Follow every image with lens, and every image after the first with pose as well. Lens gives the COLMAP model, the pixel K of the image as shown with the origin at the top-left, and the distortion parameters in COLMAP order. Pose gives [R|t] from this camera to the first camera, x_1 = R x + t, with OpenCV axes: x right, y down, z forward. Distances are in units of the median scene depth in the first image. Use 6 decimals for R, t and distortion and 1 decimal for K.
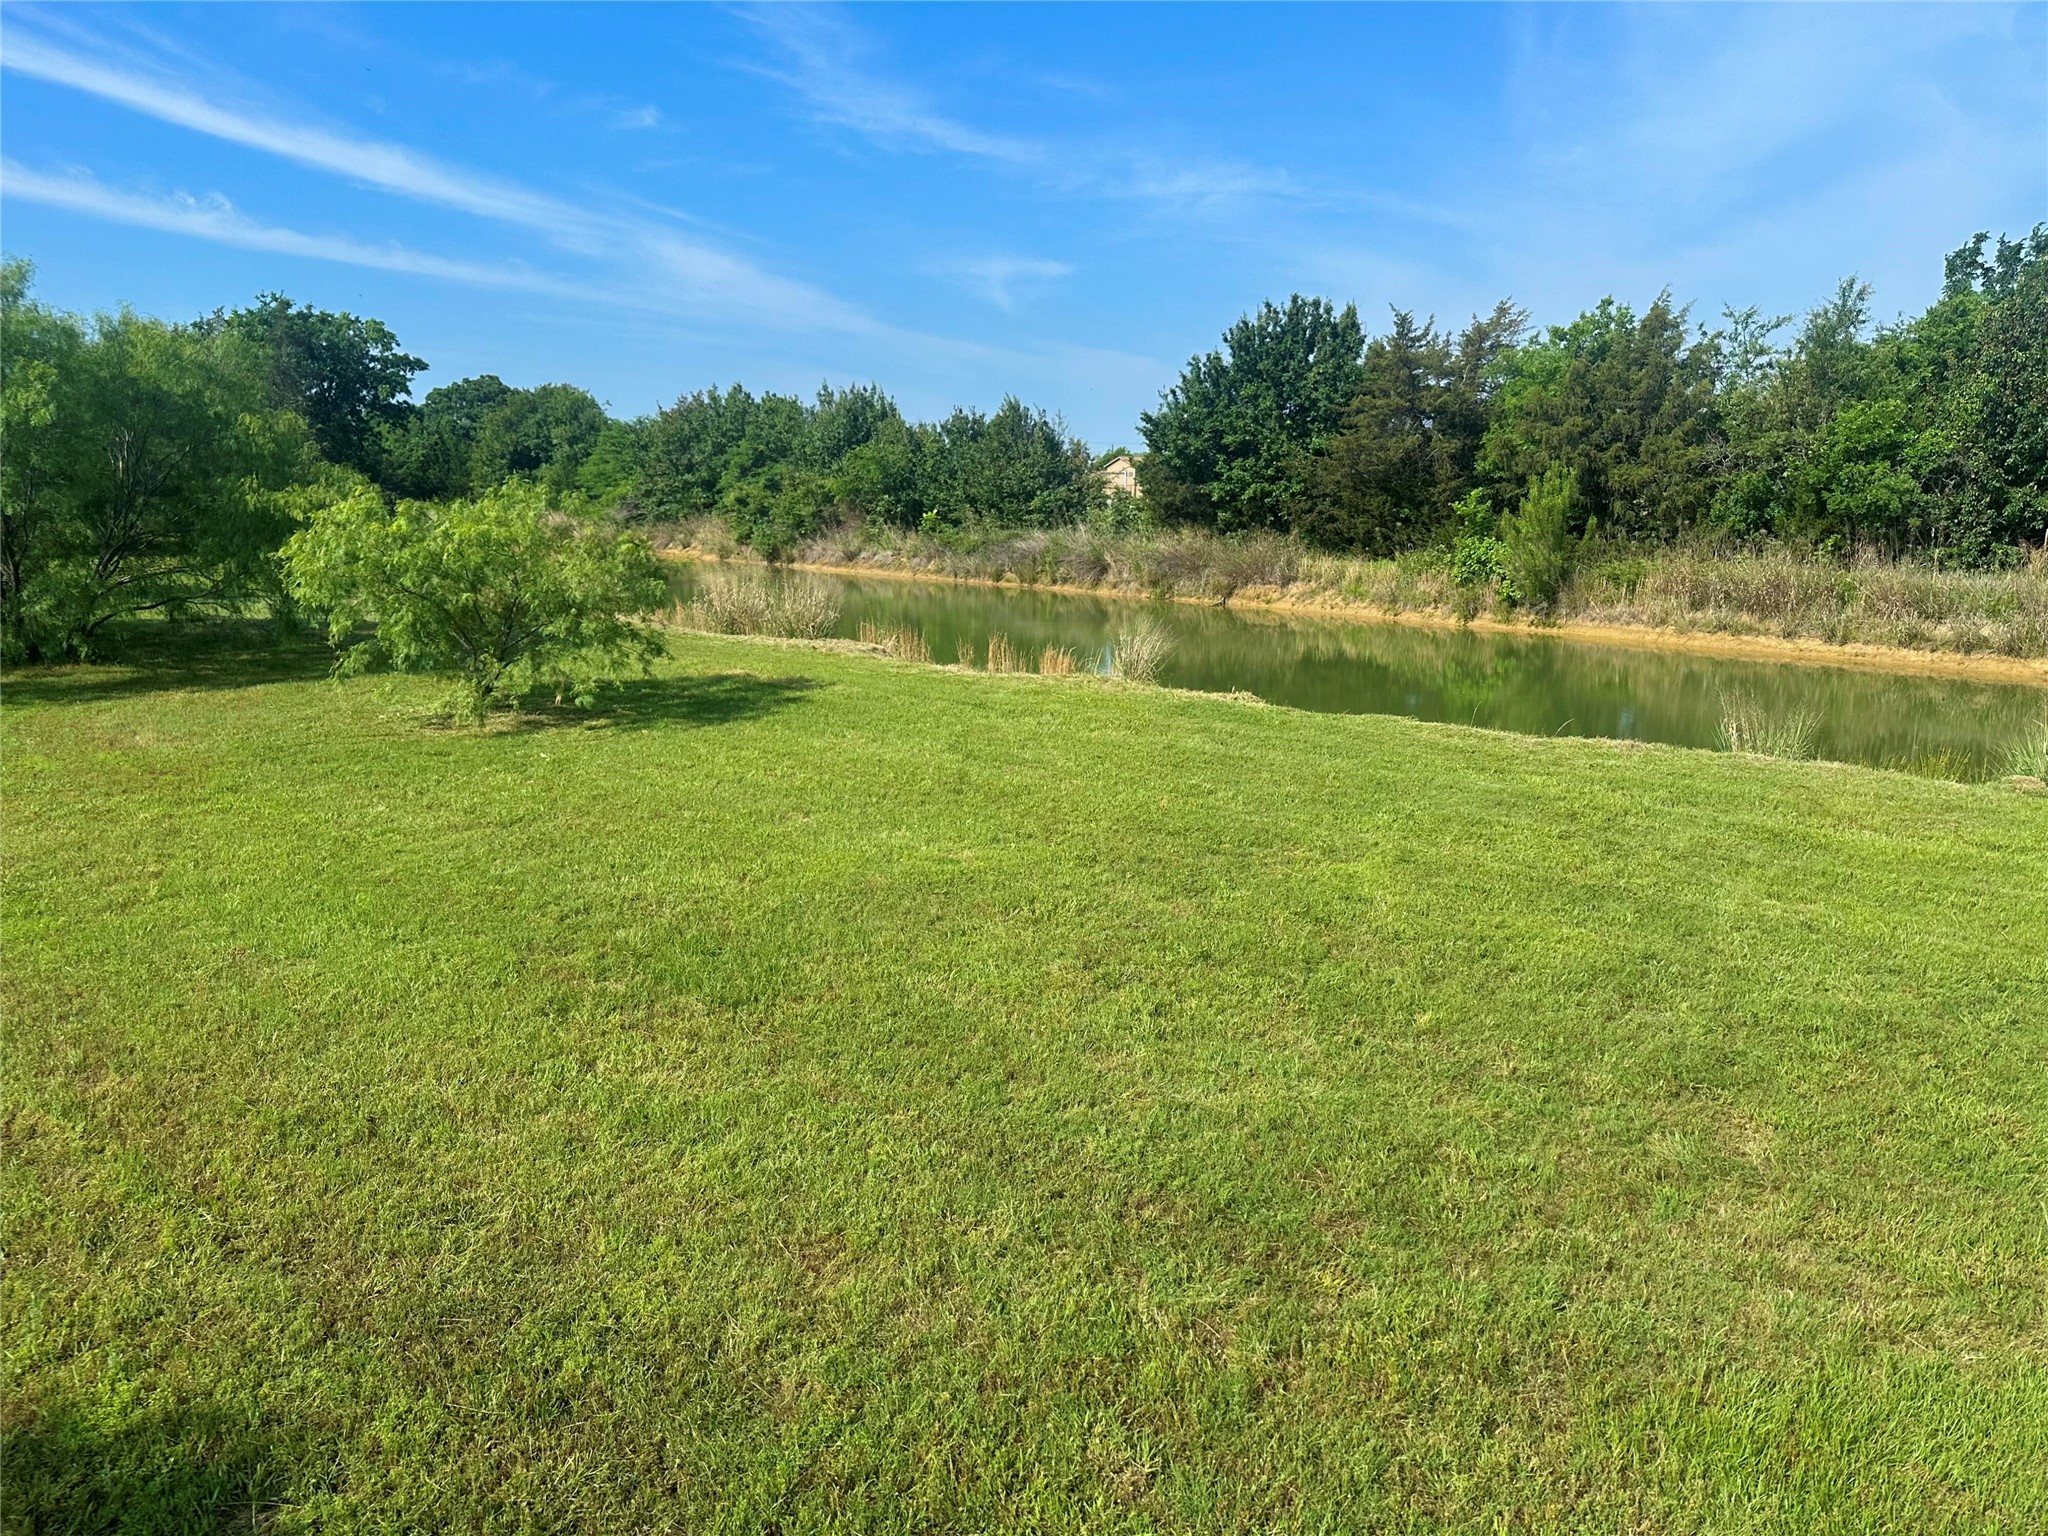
lens RADIAL K [[1464.3, 0, 1020.3], [0, 1464.3, 773.3], [0, 0, 1]] dist [0.039166, -0.046254]
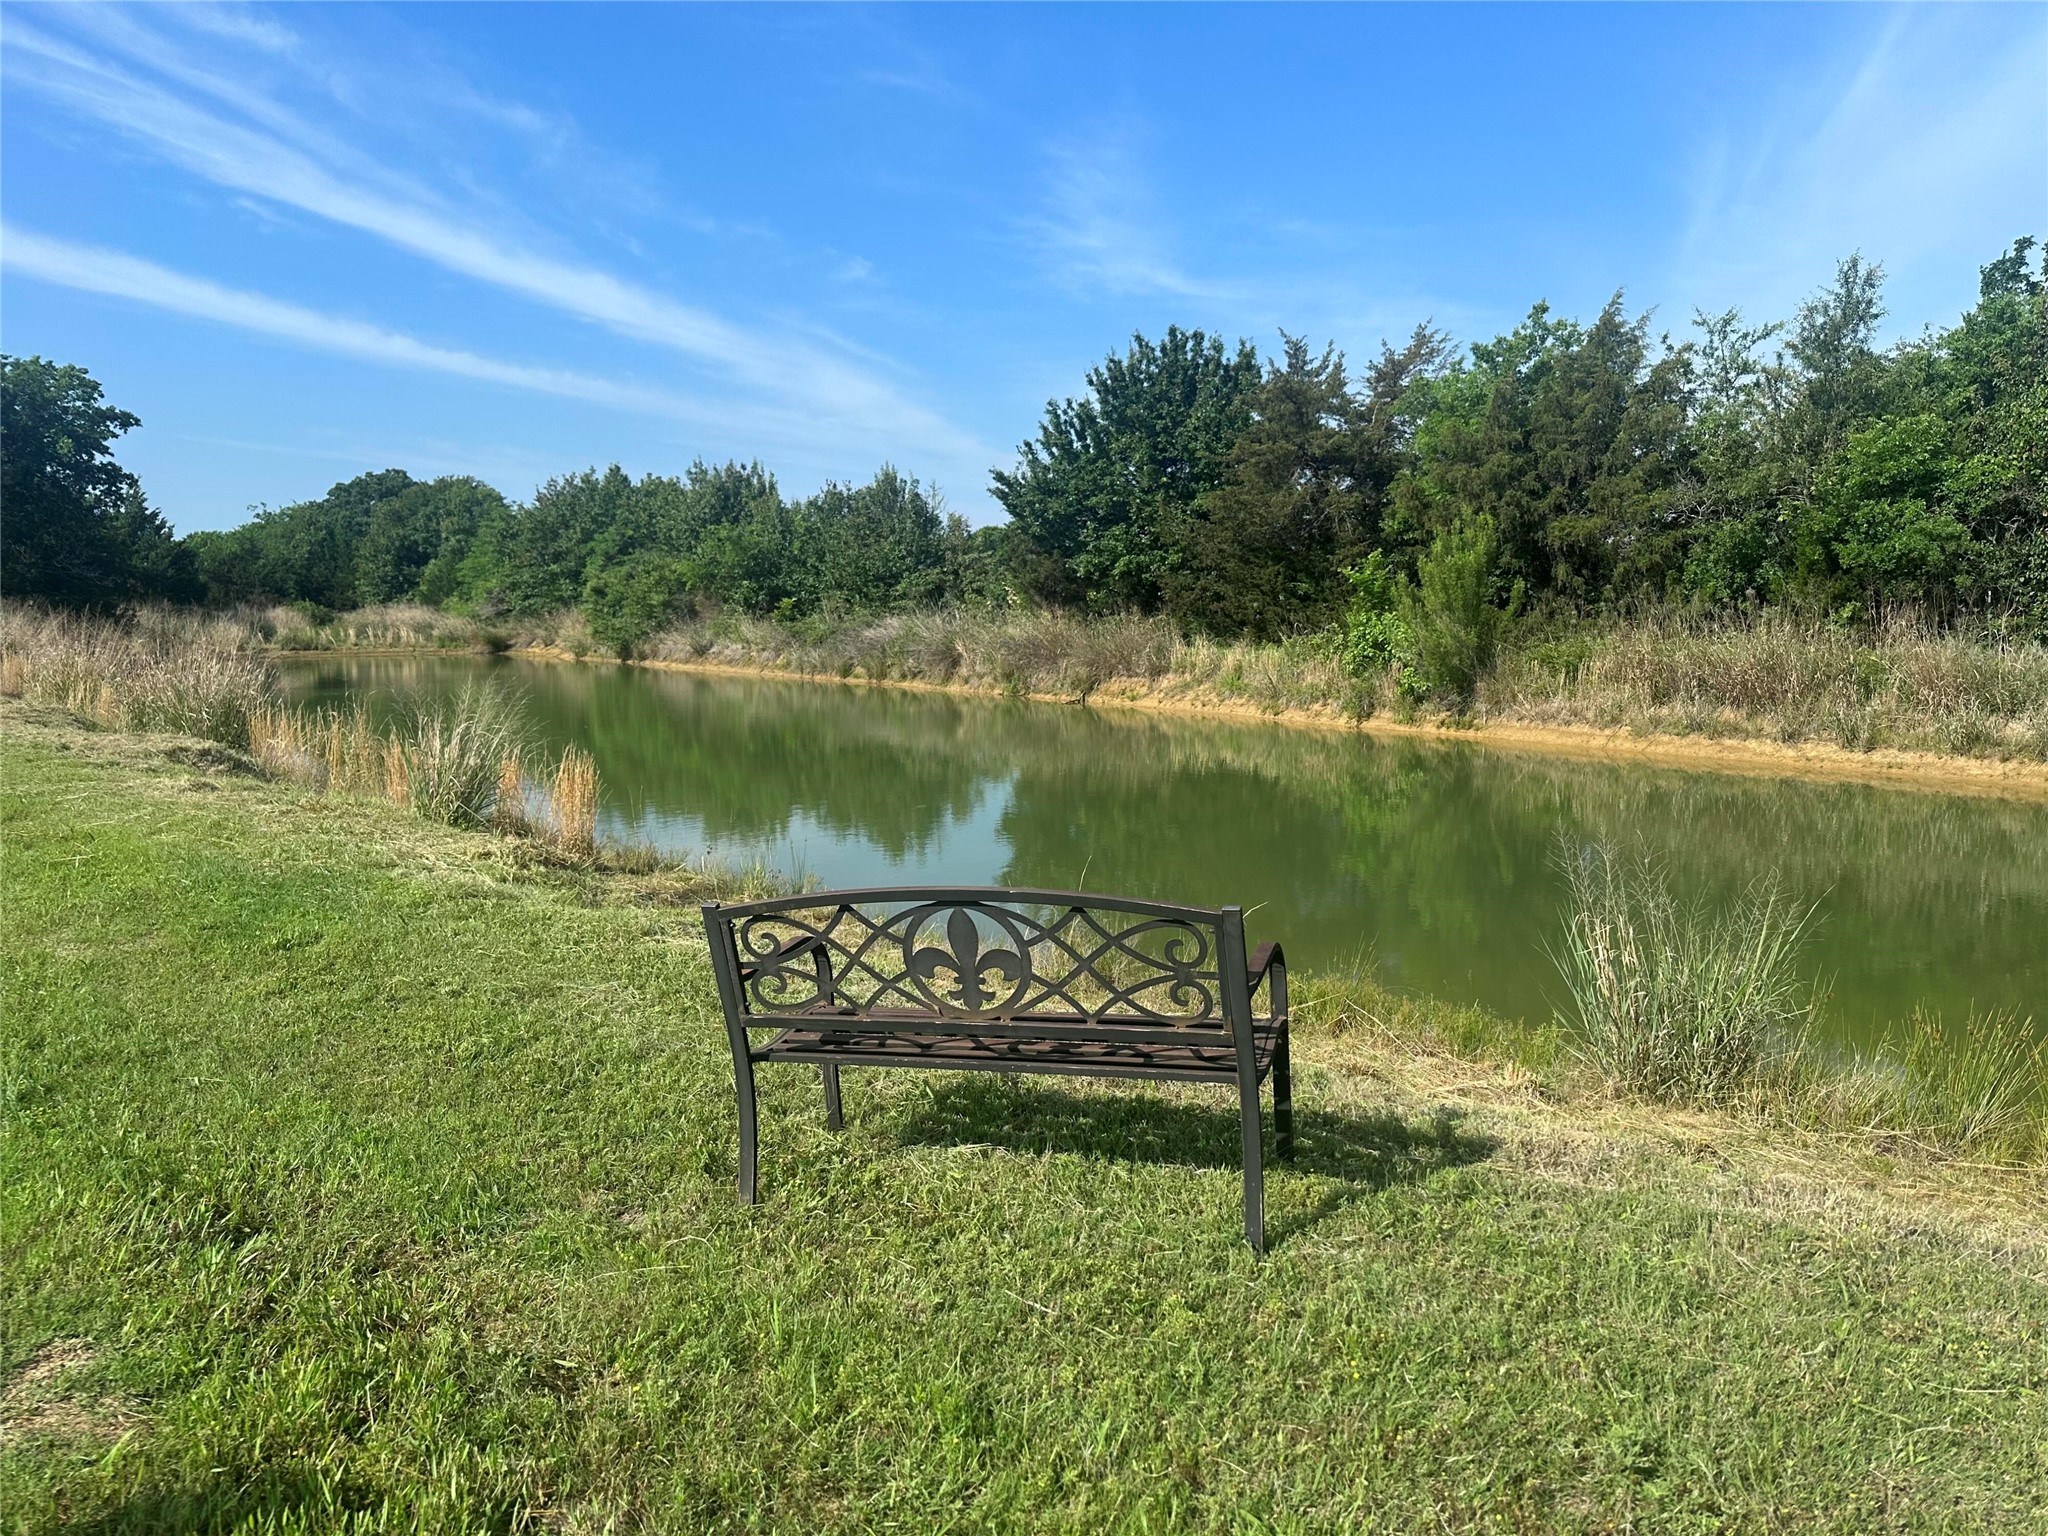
lens RADIAL K [[1464.3, 0, 1010.4], [0, 1464.3, 768.8], [0, 0, 1]] dist [0.039166, -0.046254]
pose [[0.999735, -0.000477, -0.023022, 0.123130], [-0.001324, 0.996939, -0.078166, -0.017649], [0.022989, 0.078176, 0.996674, 0.217782]]
